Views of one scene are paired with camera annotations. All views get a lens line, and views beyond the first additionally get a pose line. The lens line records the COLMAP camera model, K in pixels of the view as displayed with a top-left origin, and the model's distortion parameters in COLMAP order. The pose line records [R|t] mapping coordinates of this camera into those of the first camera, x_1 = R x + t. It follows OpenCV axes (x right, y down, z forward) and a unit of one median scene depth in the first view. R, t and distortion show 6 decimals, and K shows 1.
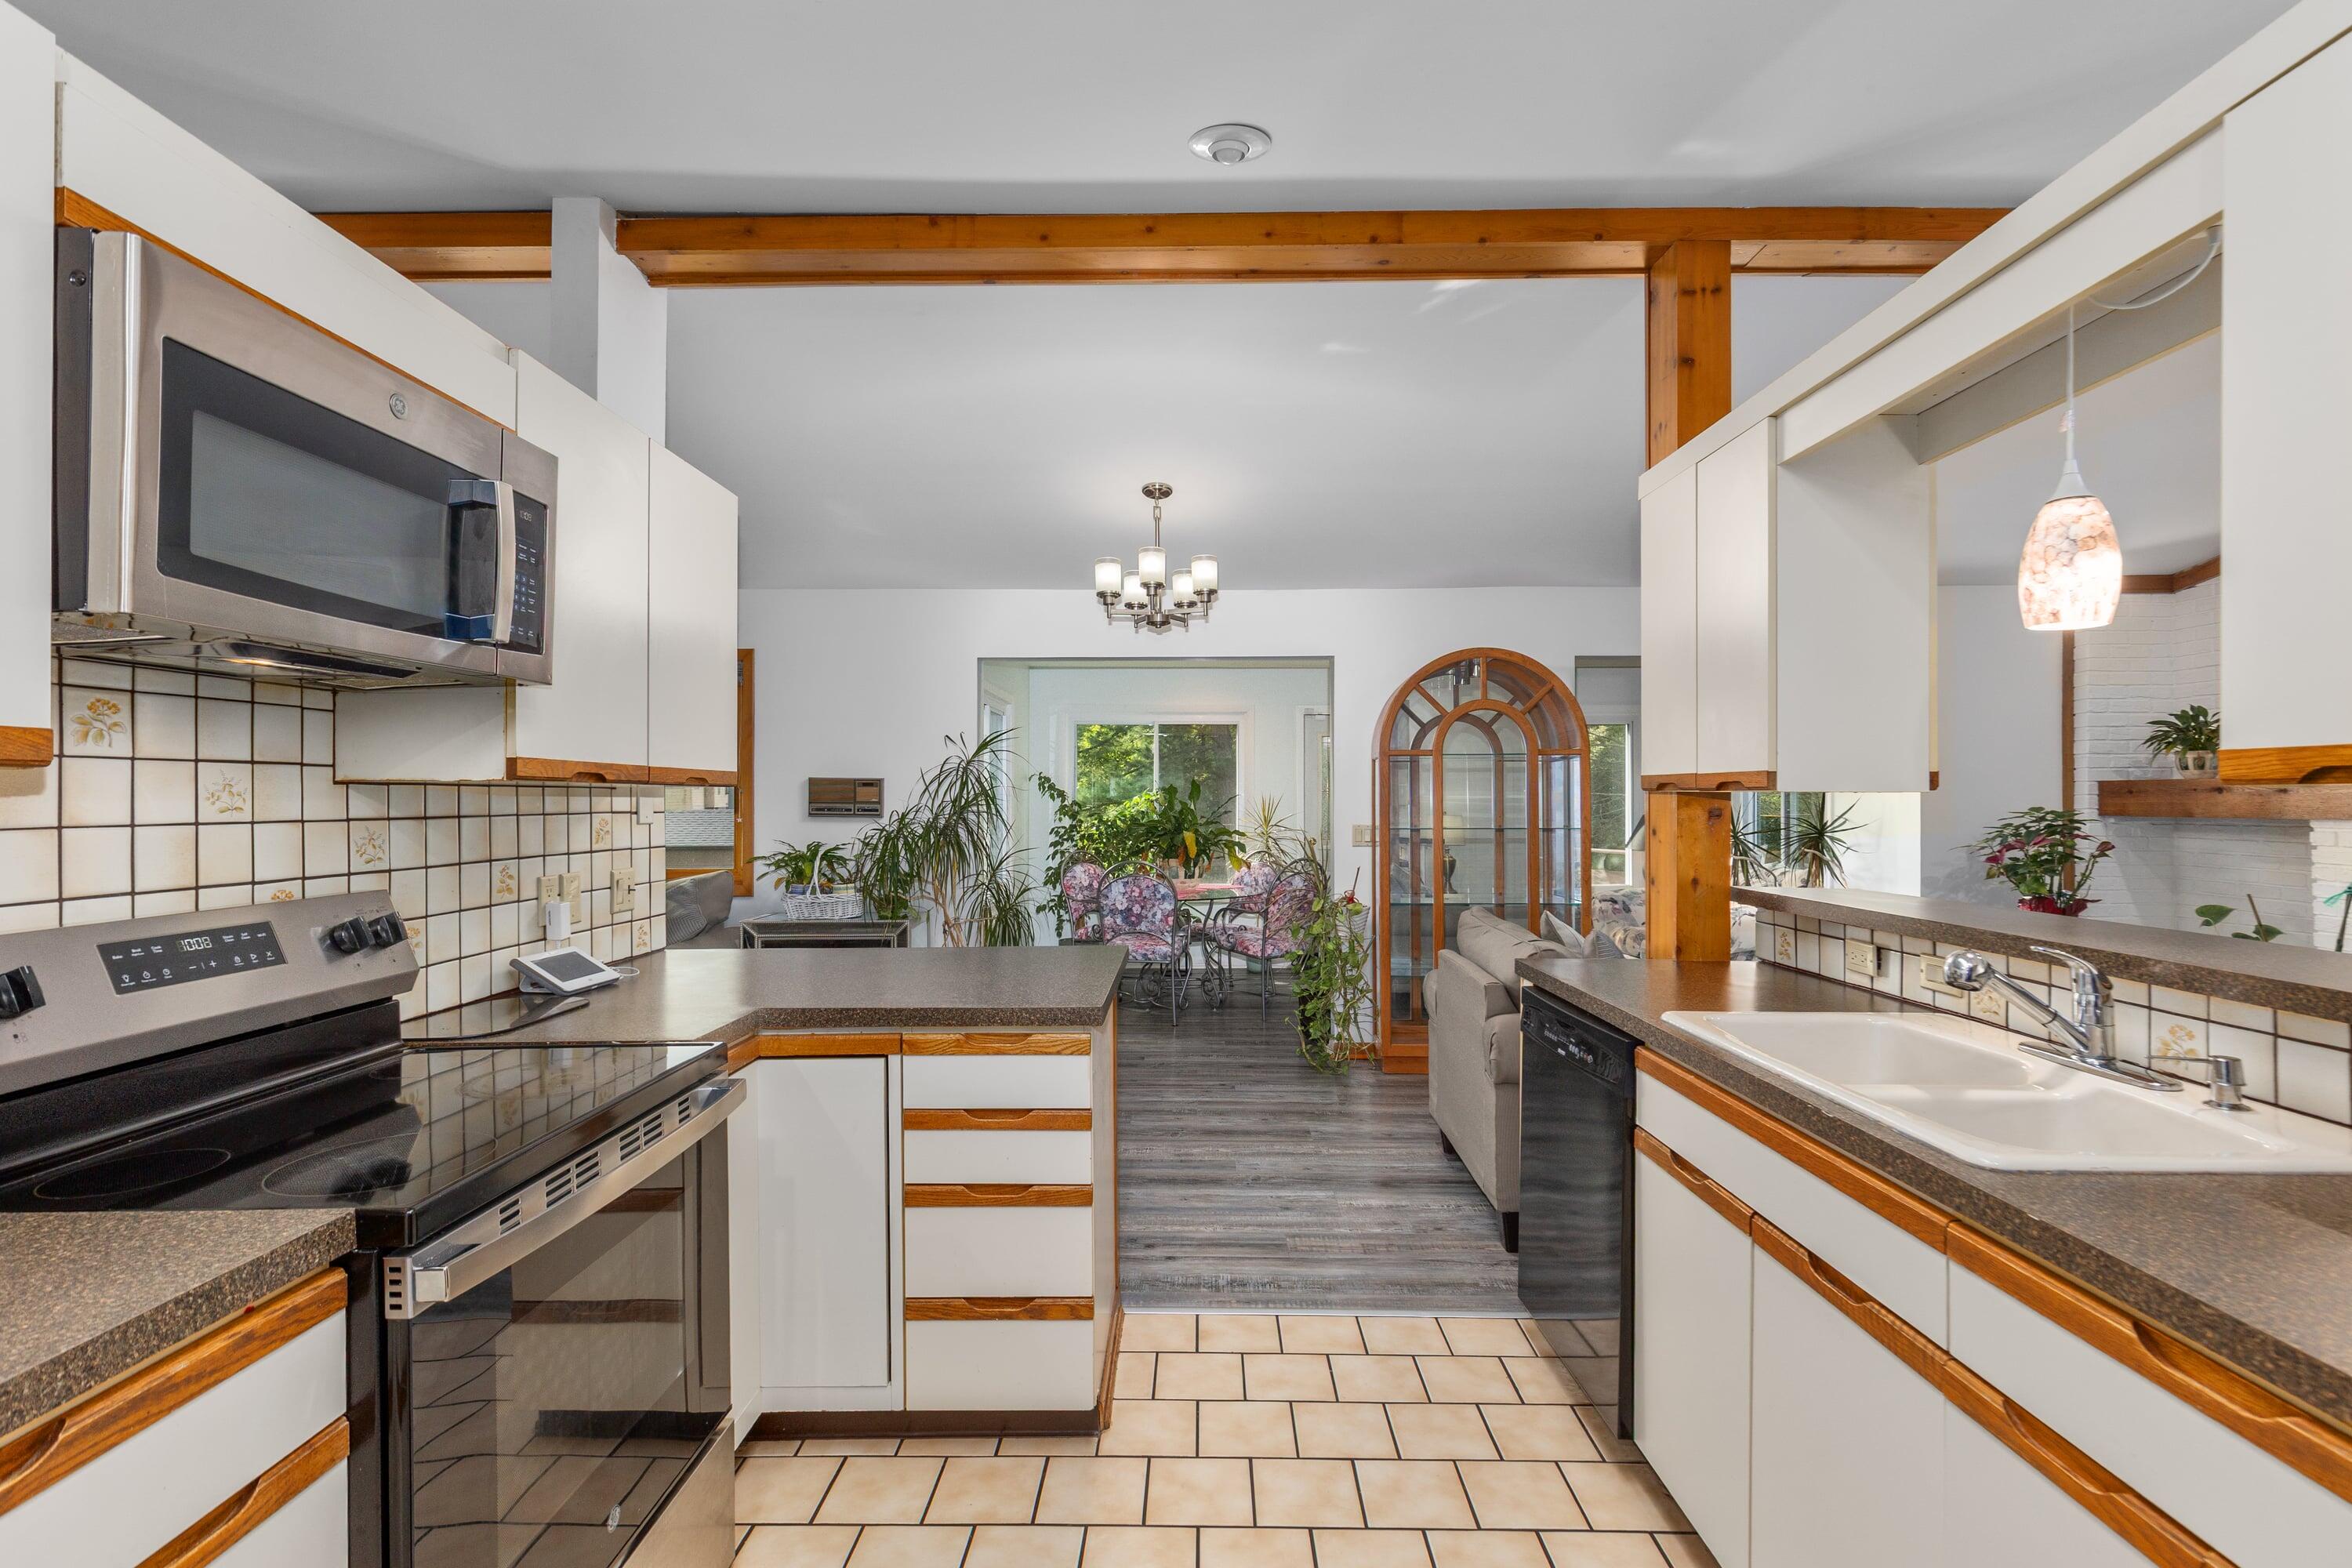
lens RADIAL K [[1086.5, 0, 1188.0], [0, 1086.5, 800.0], [0, 0, 1]] dist [-0.000704, -0.000427]
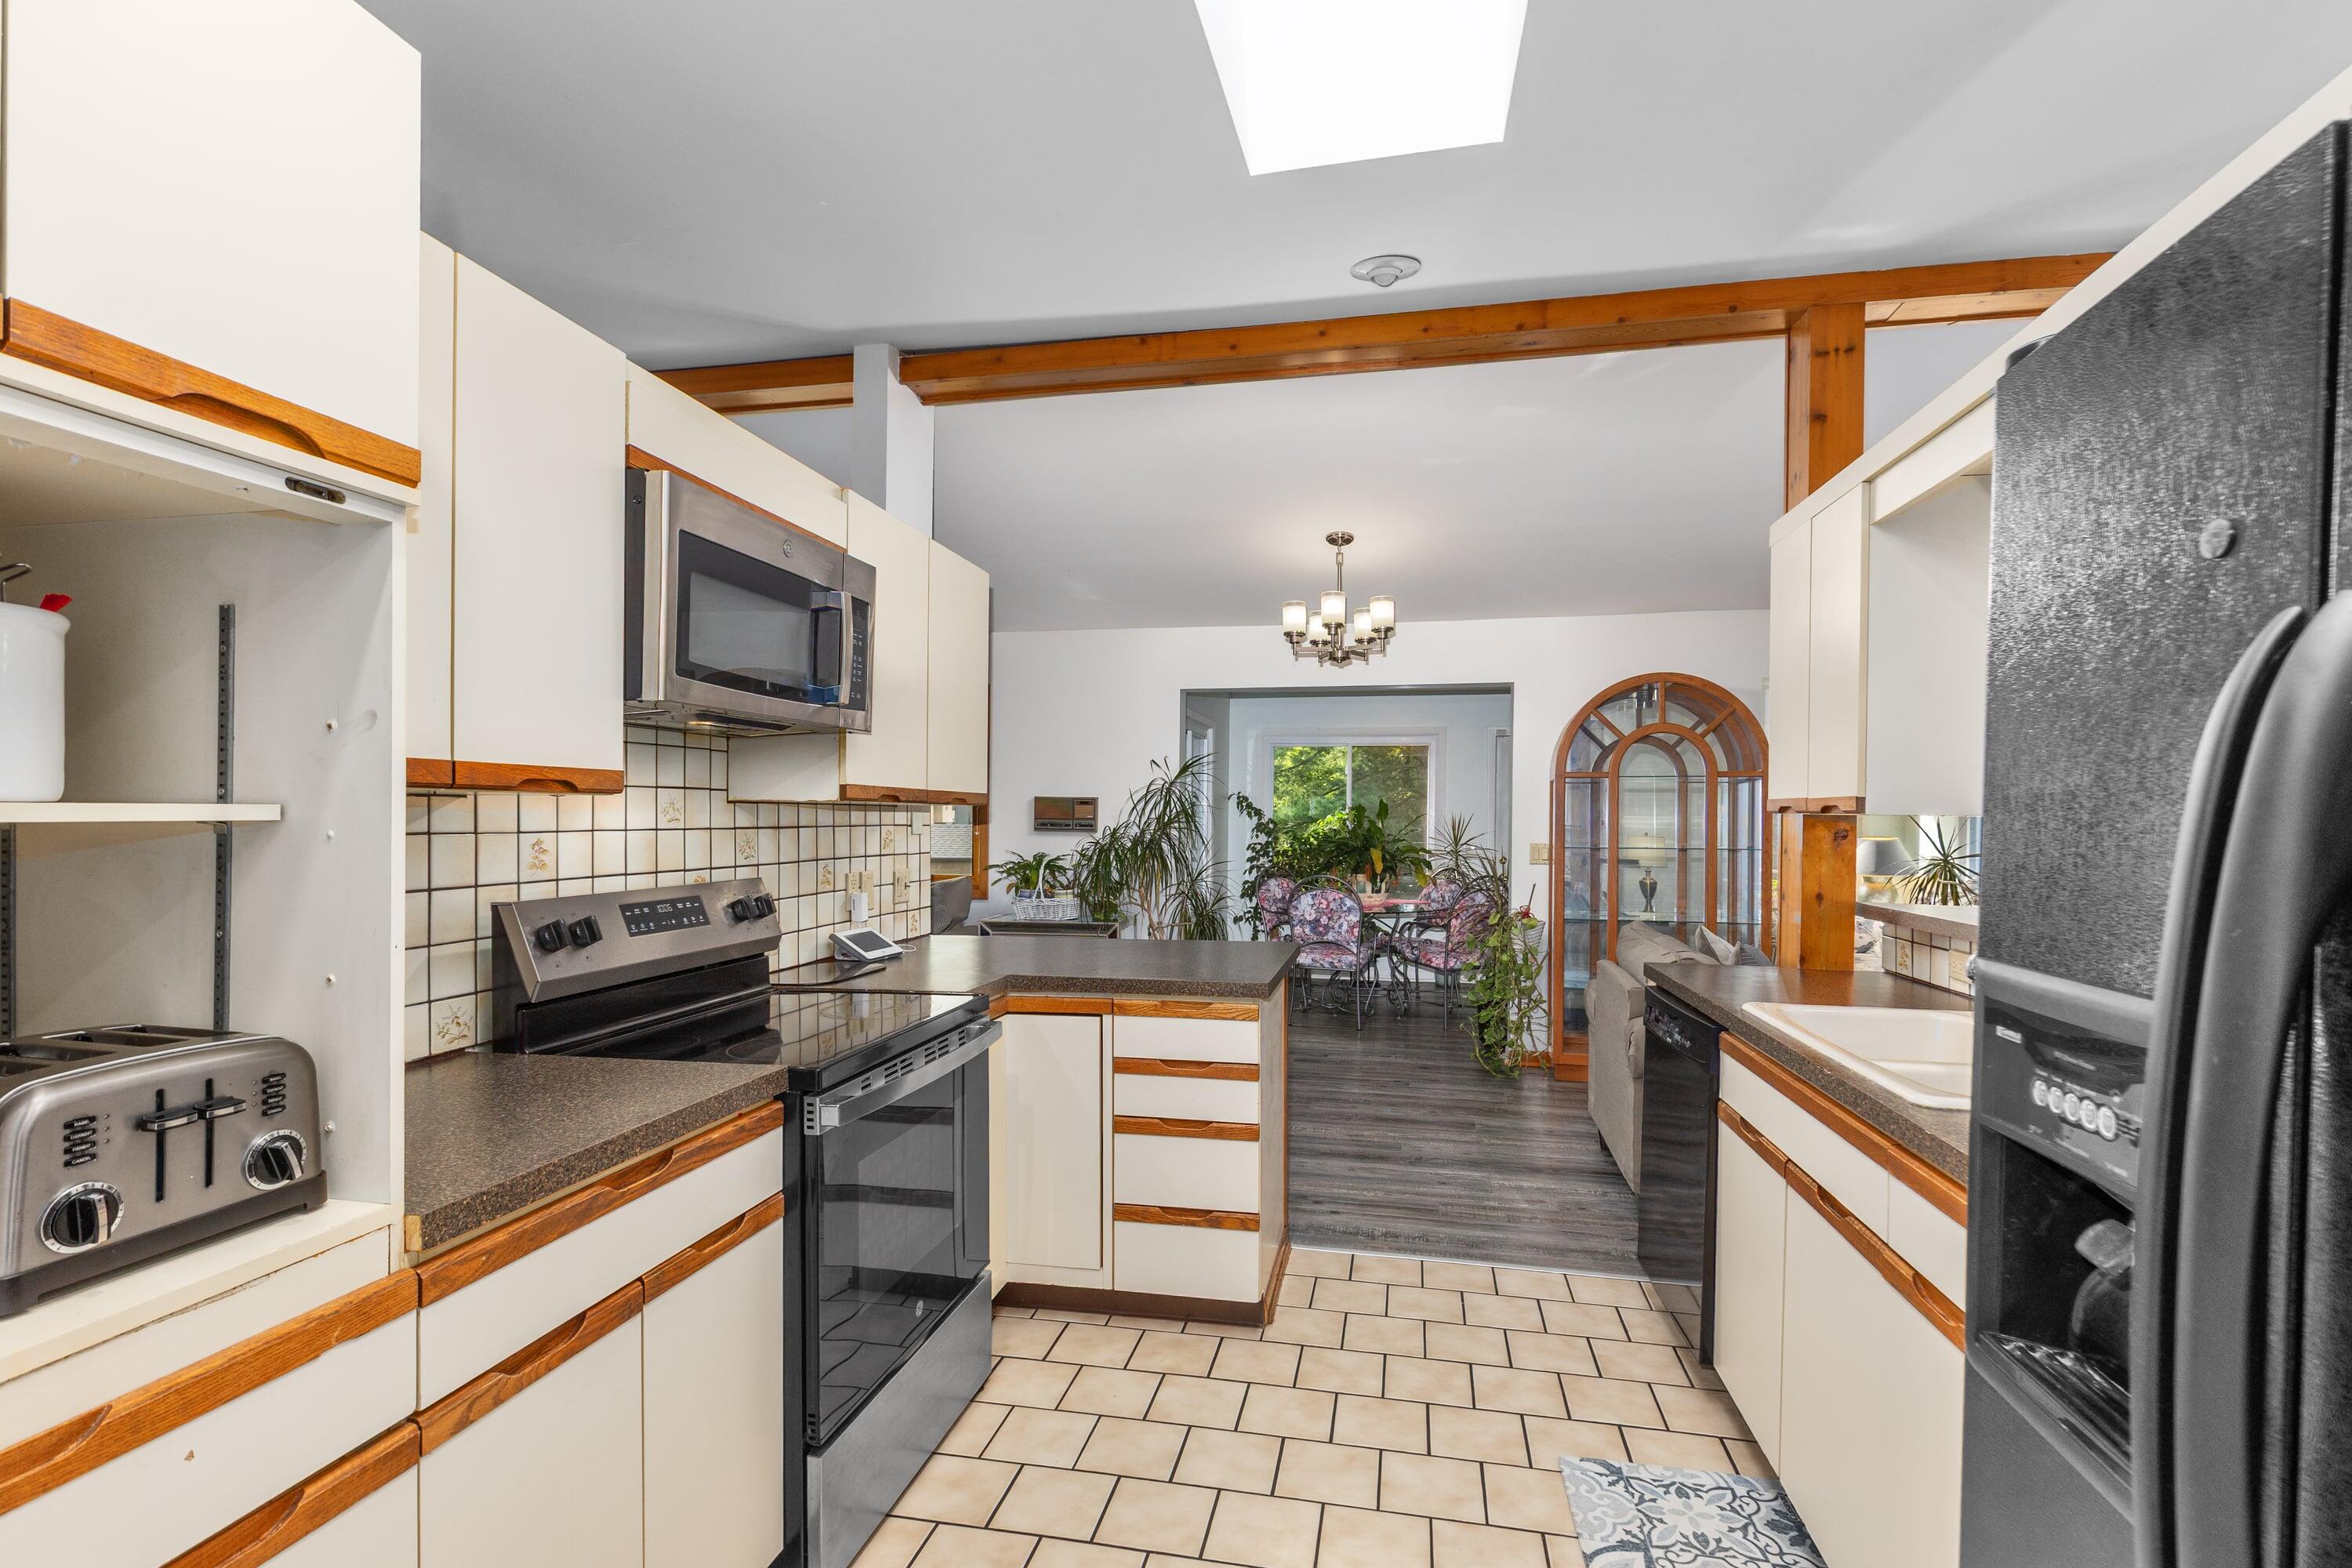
lens RADIAL K [[1086.5, 0, 1180.0], [0, 1086.5, 797.9], [0, 0, 1]] dist [-0.000704, -0.000427]
pose [[0.980914, 0.003599, -0.194410, 0.052991], [-0.007230, 0.999812, -0.017975, 0.000174], [0.194309, 0.019037, 0.980756, -0.209005]]
